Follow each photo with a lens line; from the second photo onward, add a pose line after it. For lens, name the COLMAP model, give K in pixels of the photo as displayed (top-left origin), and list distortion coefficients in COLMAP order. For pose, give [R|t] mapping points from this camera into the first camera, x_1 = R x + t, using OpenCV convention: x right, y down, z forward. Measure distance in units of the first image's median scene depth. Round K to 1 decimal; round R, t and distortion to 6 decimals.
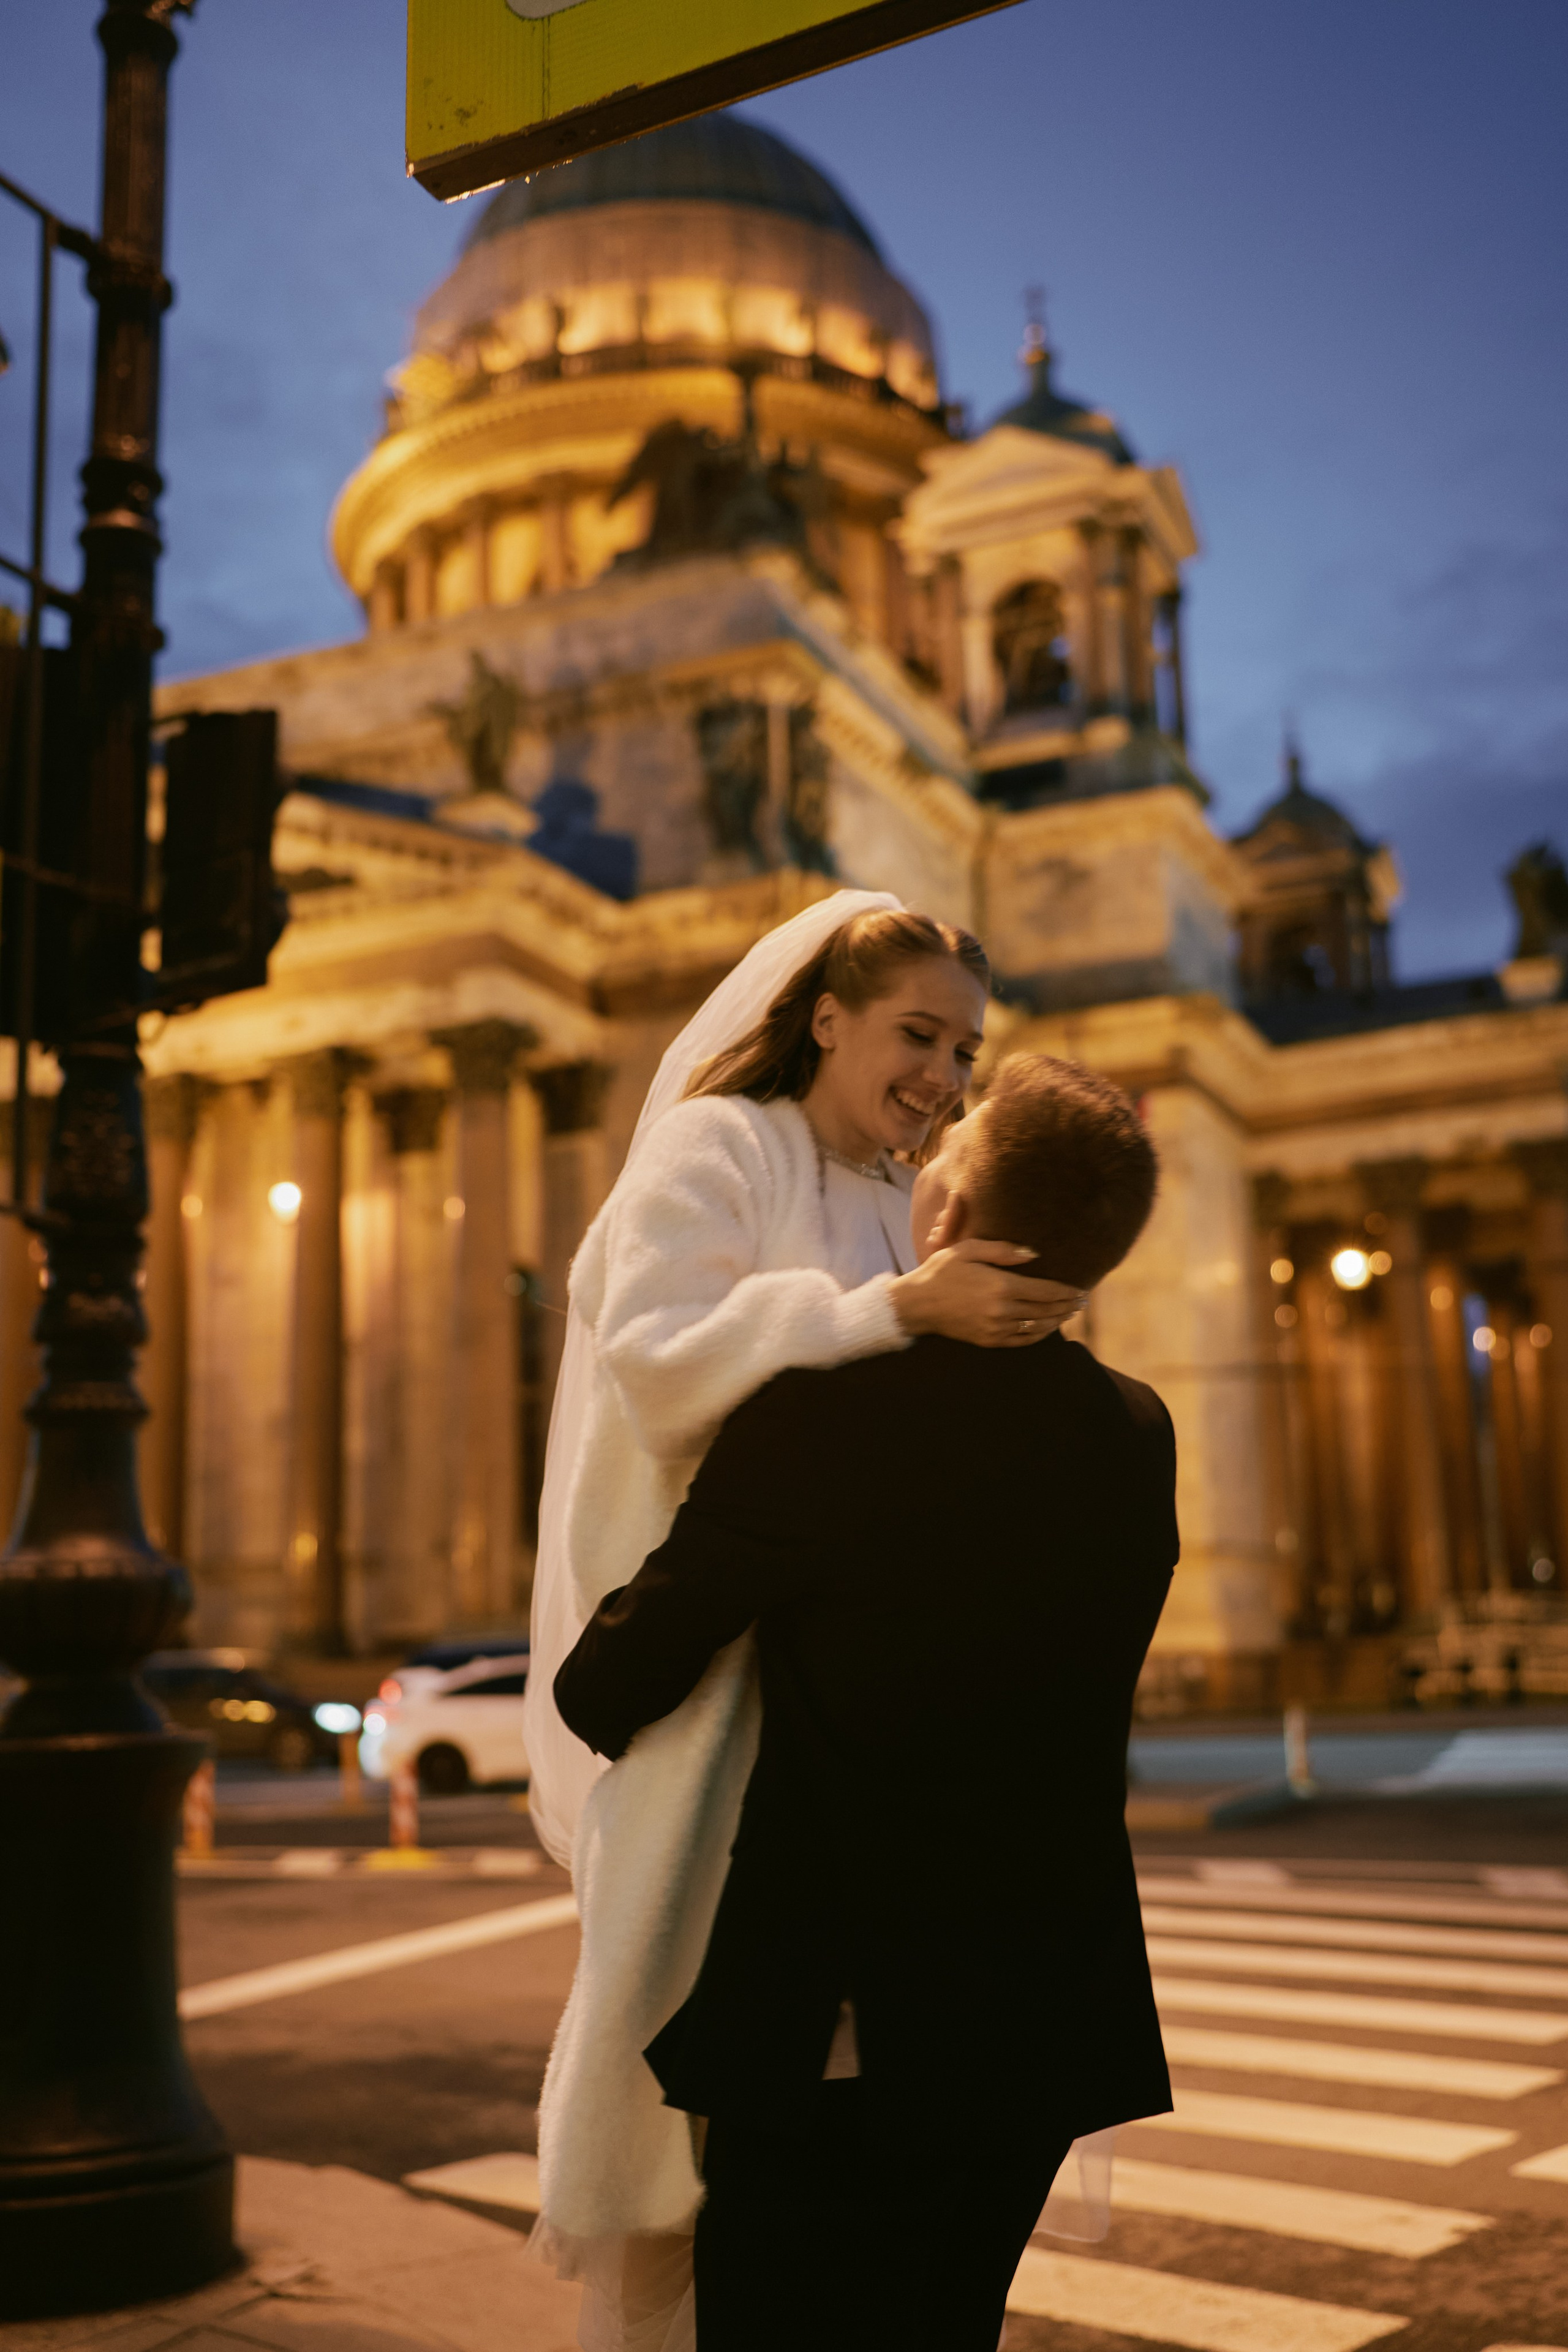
lens RADIAL K [[2313.3, 0, 779.5], [0, 2313.3, 1175.9], [0, 0, 1]] dist [0.010146, 0.000000]
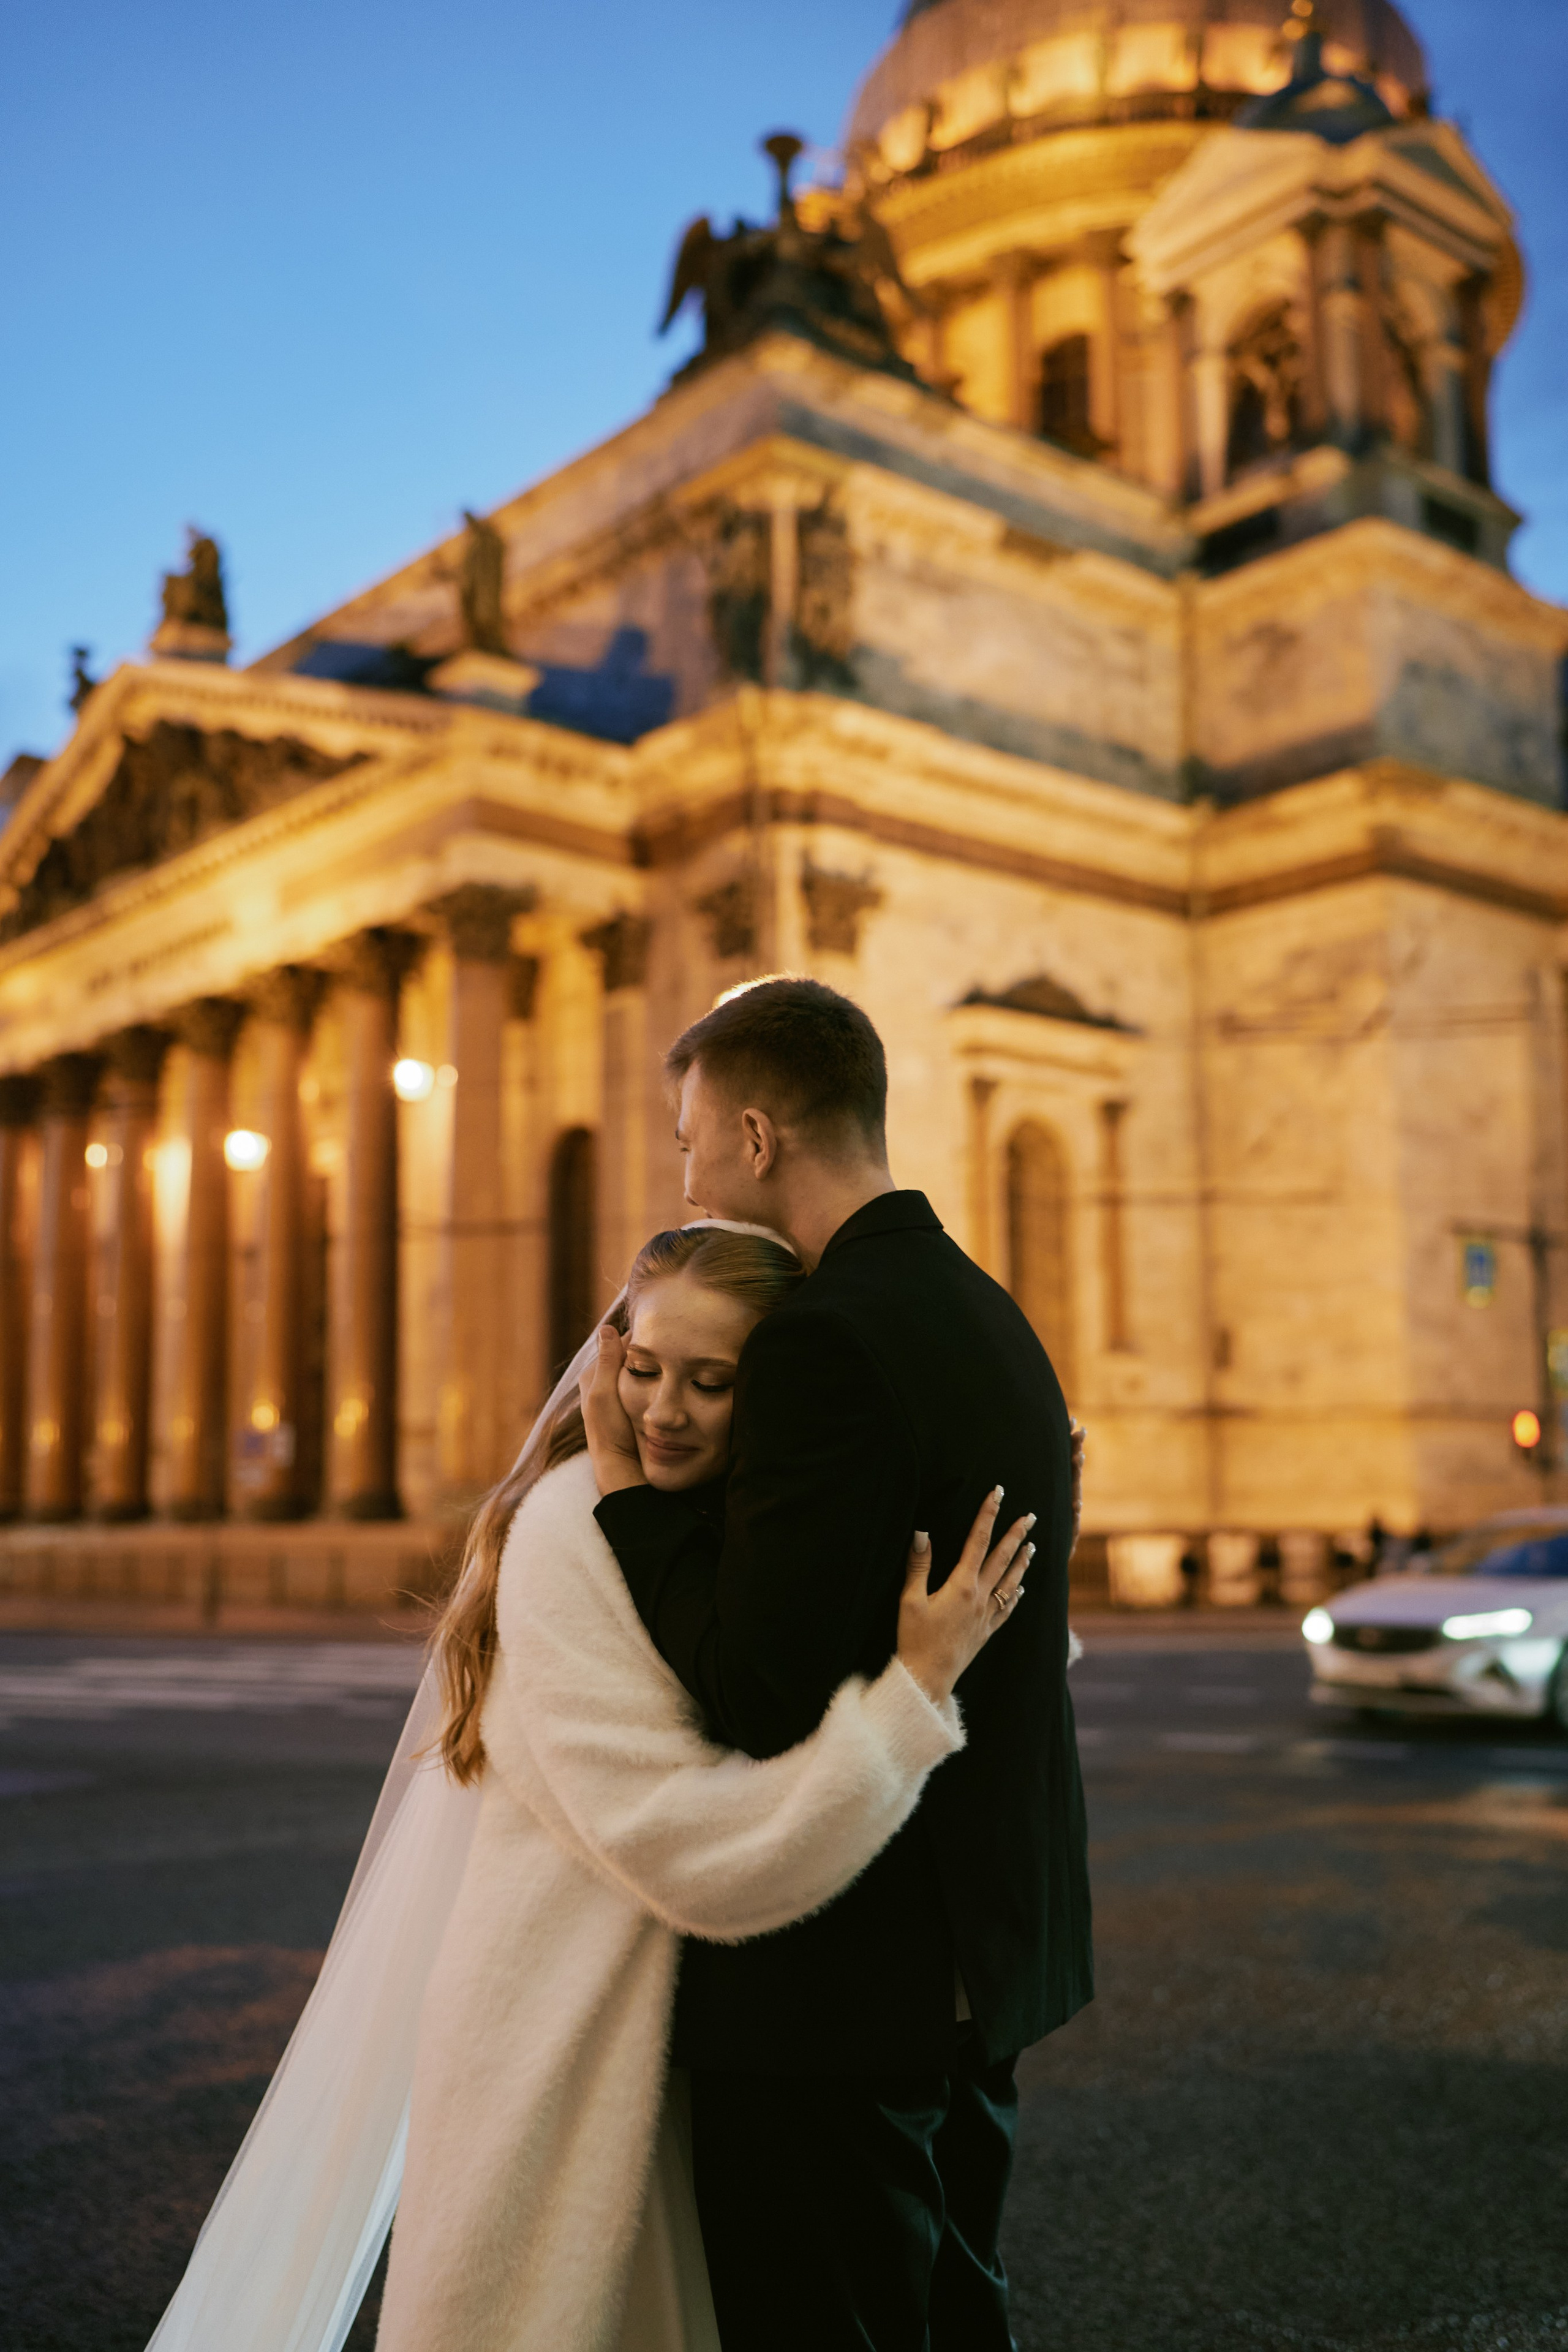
lens RADIAL K [[2313.3, 0, 769.5], [0, 2313.3, 1185.0], [0, 0, 1]] dist [0.010146, 0.000000]
pose [[0.897996, -0.044430, -0.437755, 0.322961], [0.073684, 0.996024, 0.050063, 0.015288], [0.433790, -0.077212, 0.897699, 0.122647]]
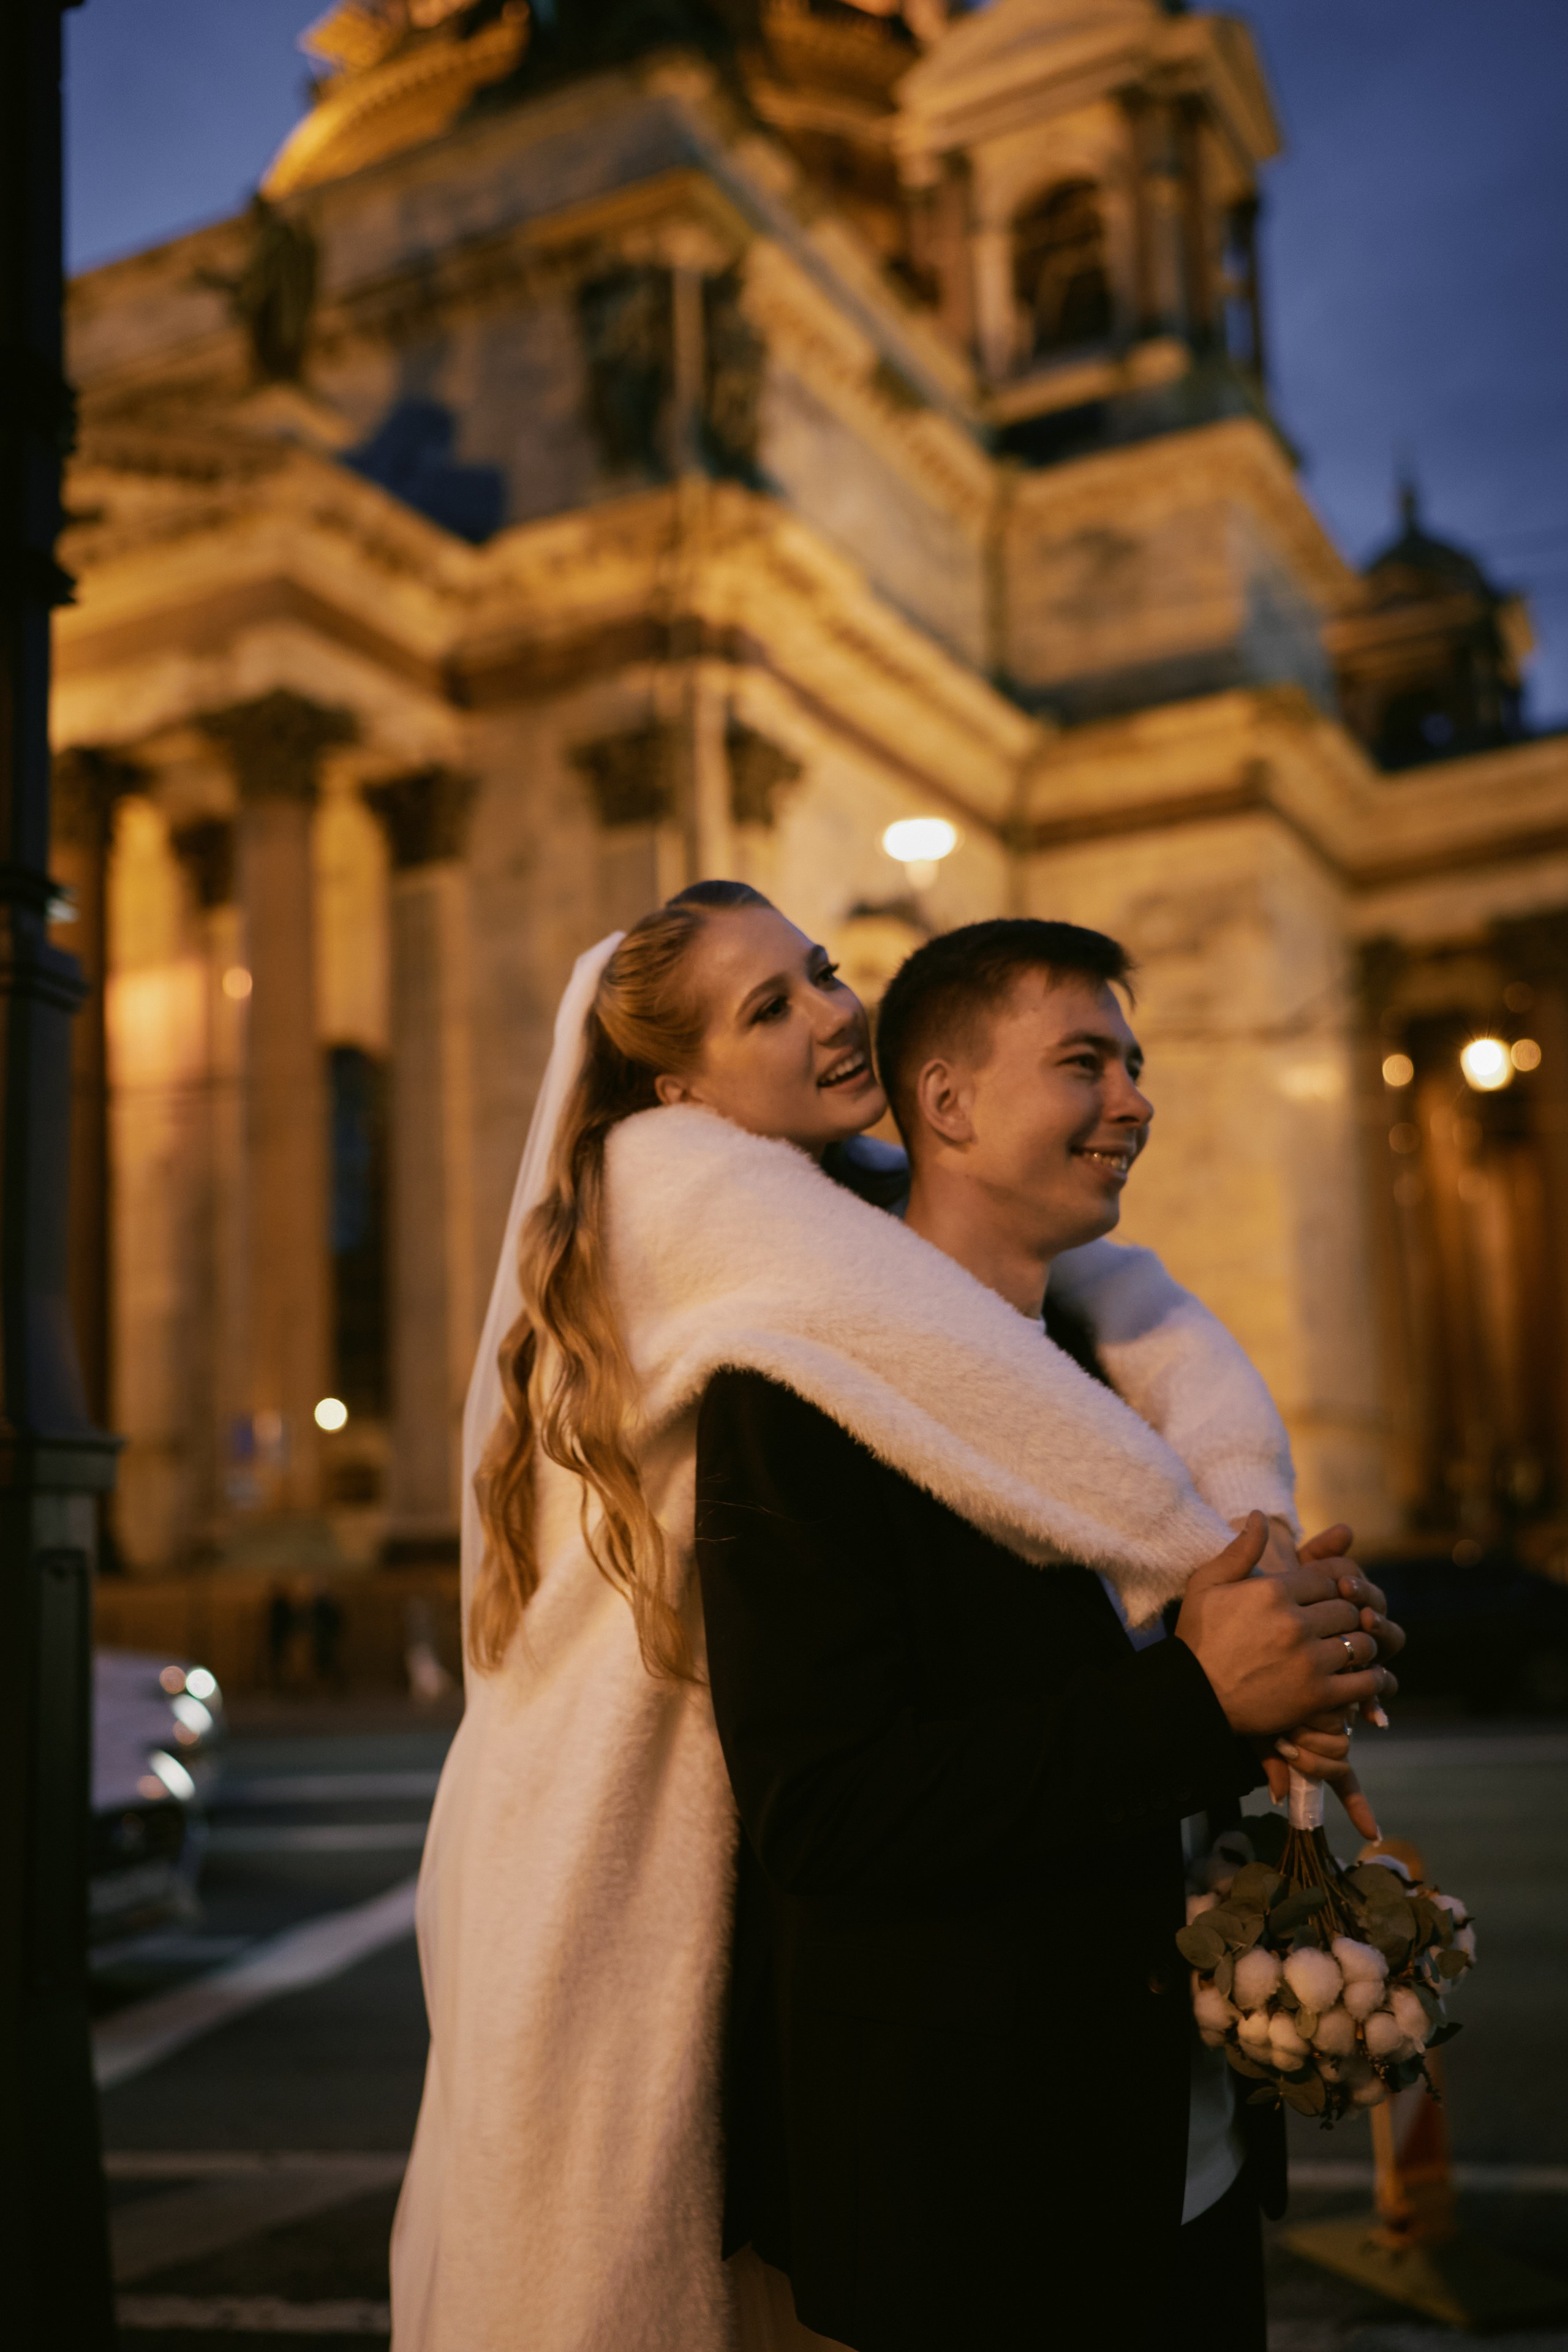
lens RADIAL K [[2313.3, 0, 778.2], [0, 2313.3, 1194.3], [0, 0, 1]] dist [0.010146, 0.000000]
pose [[0.998488, -0.021190, -0.050721, 0.049013], [0.023683, 0.998515, 0.049056, 0.043282], [0.049606, -0.050183, 0.997507, 0.216993]]
